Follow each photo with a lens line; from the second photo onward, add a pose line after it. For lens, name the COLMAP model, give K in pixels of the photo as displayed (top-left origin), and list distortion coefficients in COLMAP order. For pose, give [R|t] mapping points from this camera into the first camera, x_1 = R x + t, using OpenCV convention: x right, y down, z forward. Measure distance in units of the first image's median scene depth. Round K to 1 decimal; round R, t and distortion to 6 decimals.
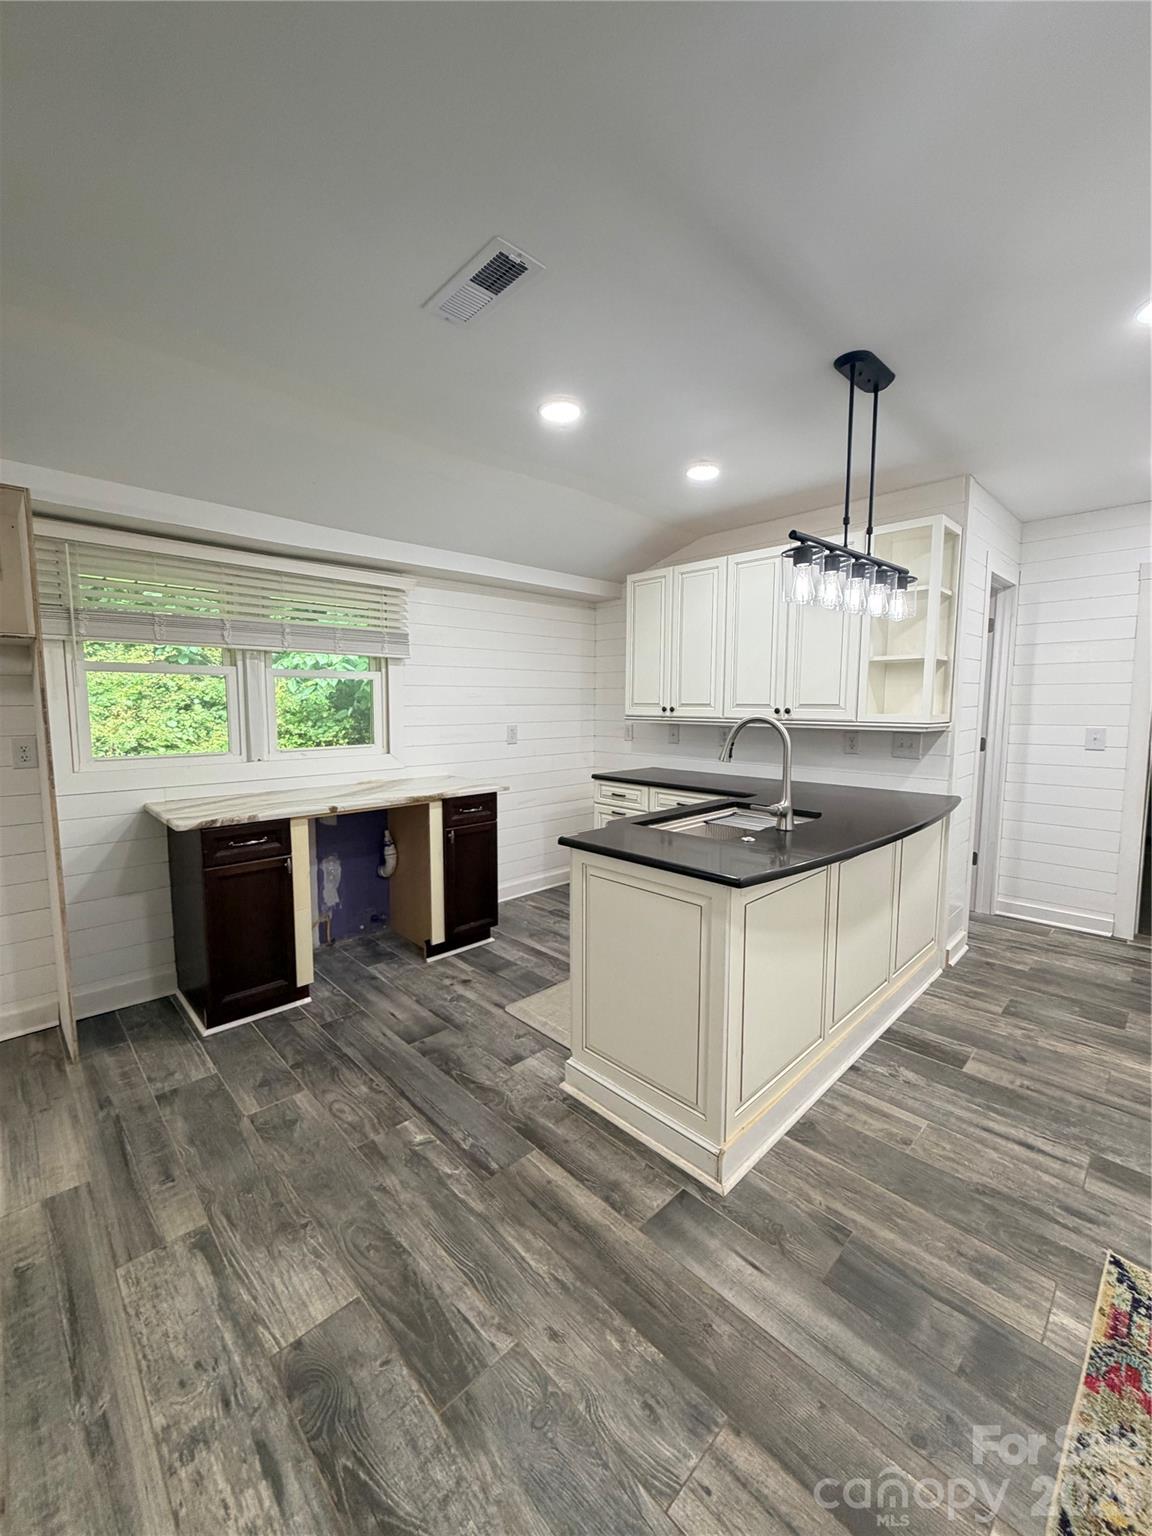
lens RADIAL K [[612.5, 0, 574.6], [0, 612.5, 761.4], [0, 0, 1]] dist [0.002411, -0.000574]
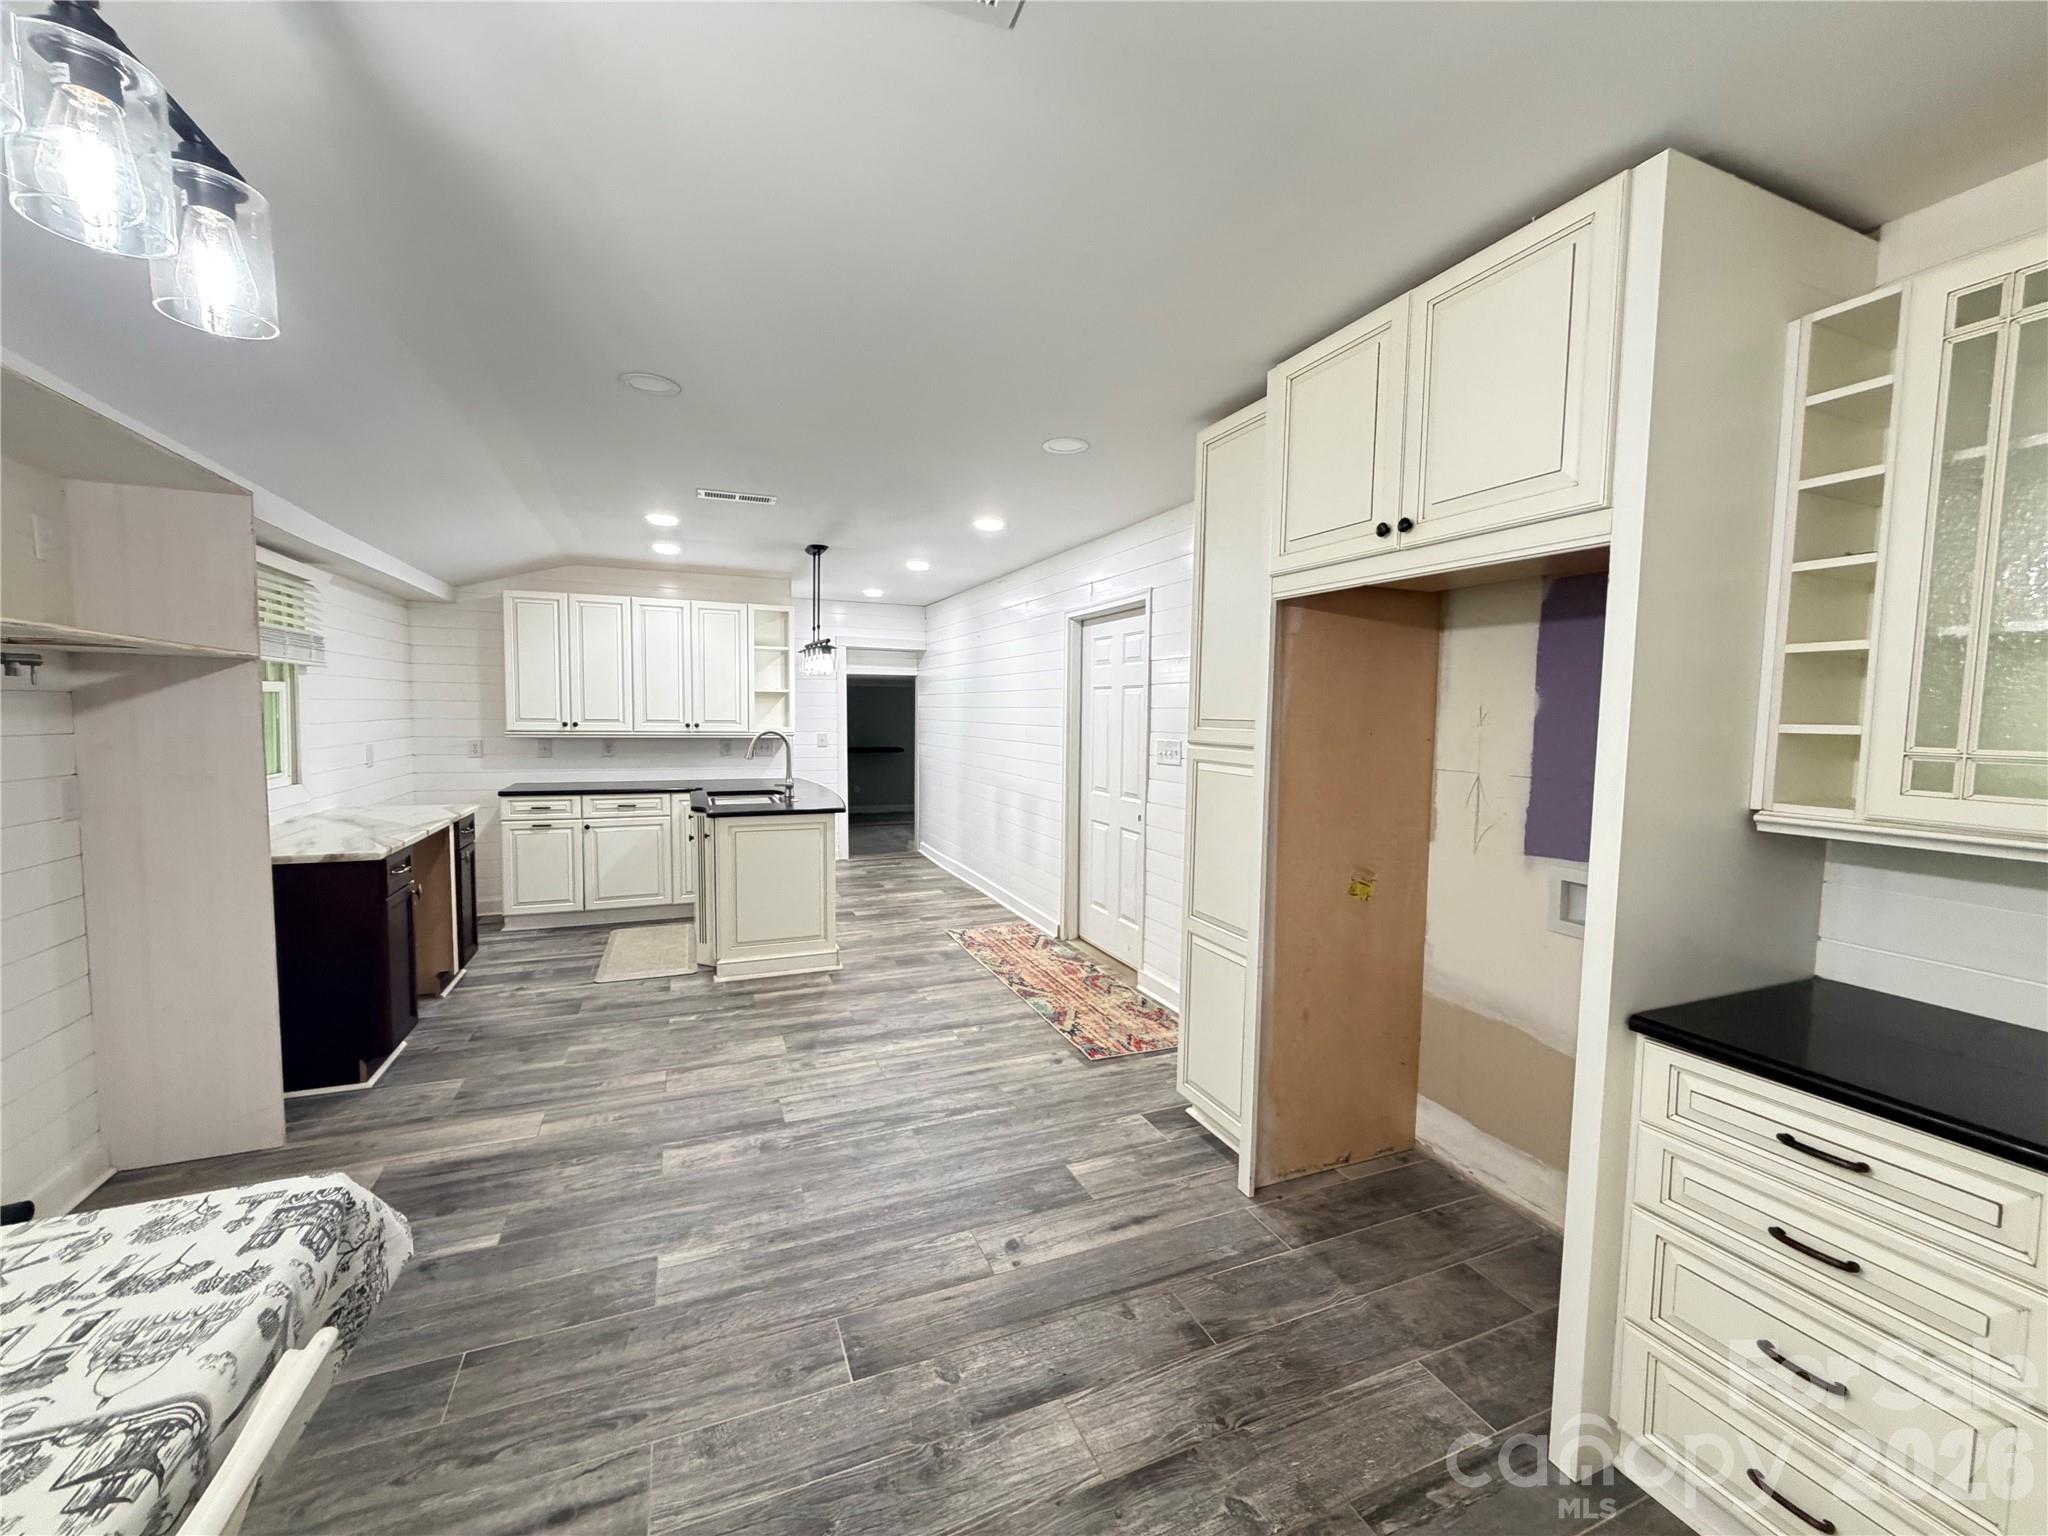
lens RADIAL K [[816.7, 0, 1022.2], [0, 816.7, 768.7], [0, 0, 1]] dist [0.002411, -0.000574]
pose [[0.364230, -0.061093, 0.929303, -1.997020], [0.076156, 0.996458, 0.035659, 0.004180], [-0.928190, 0.057783, 0.367593, -0.568481]]
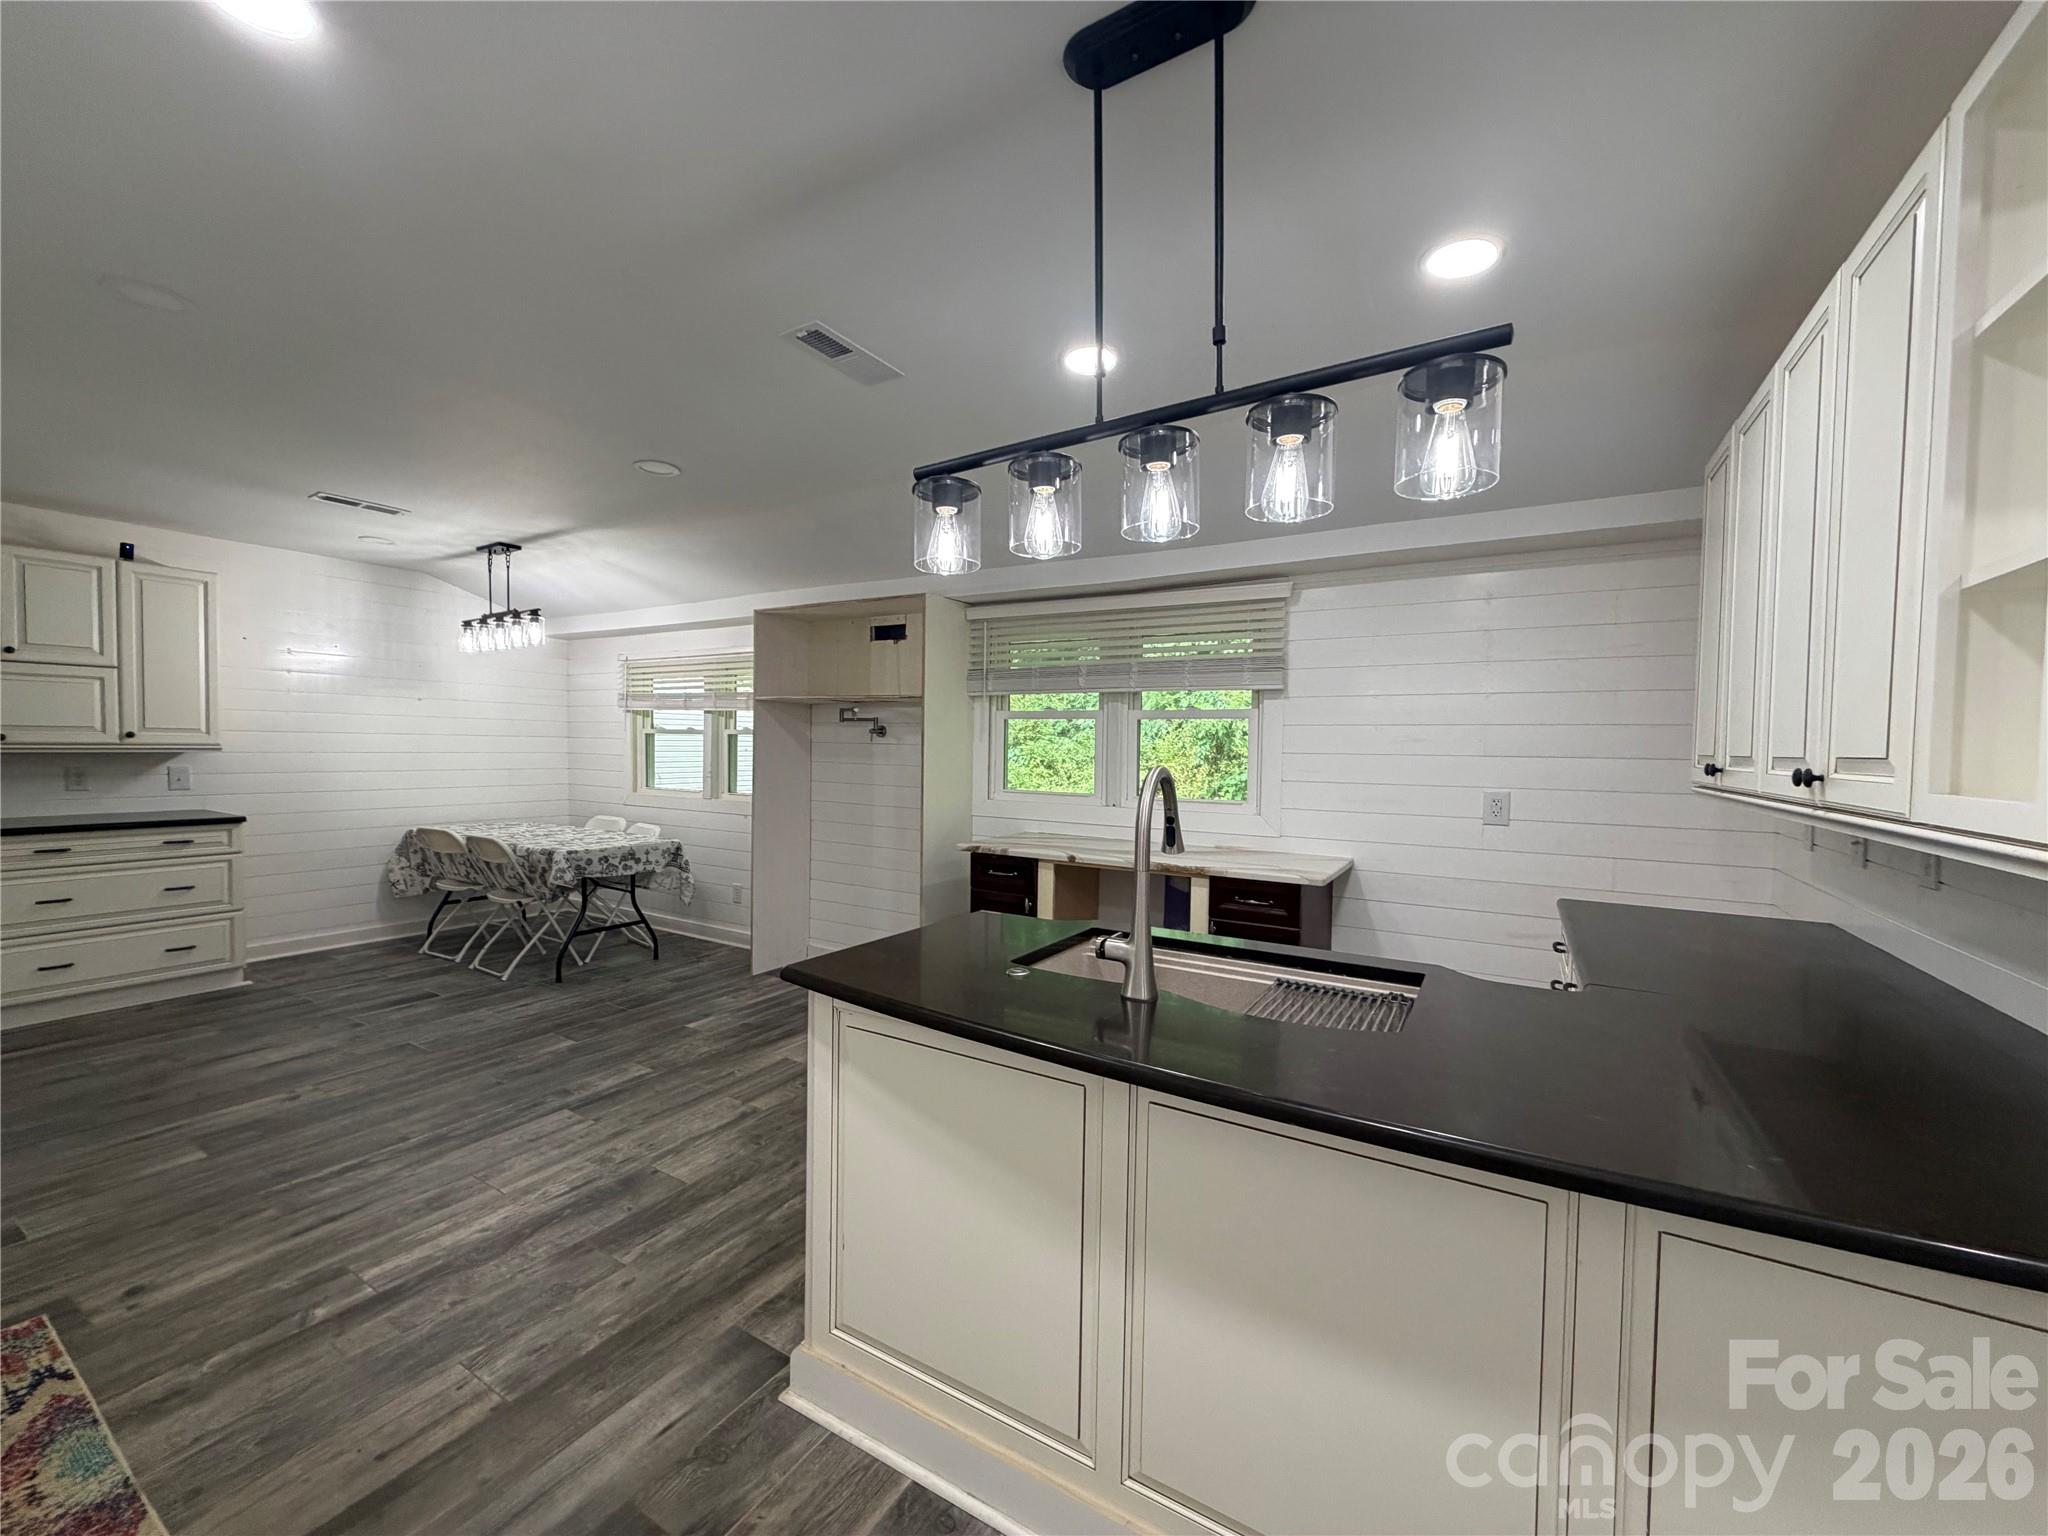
lens RADIAL K [[816.7, 0, 1022.3], [0, 816.7, 773.5], [0, 0, 1]] dist [0.002411, -0.000574]
pose [[0.256688, 0.035265, -0.965851, 1.248625], [-0.110535, 0.993848, 0.006912, -0.081206], [0.960153, 0.104986, 0.259007, 0.949387]]
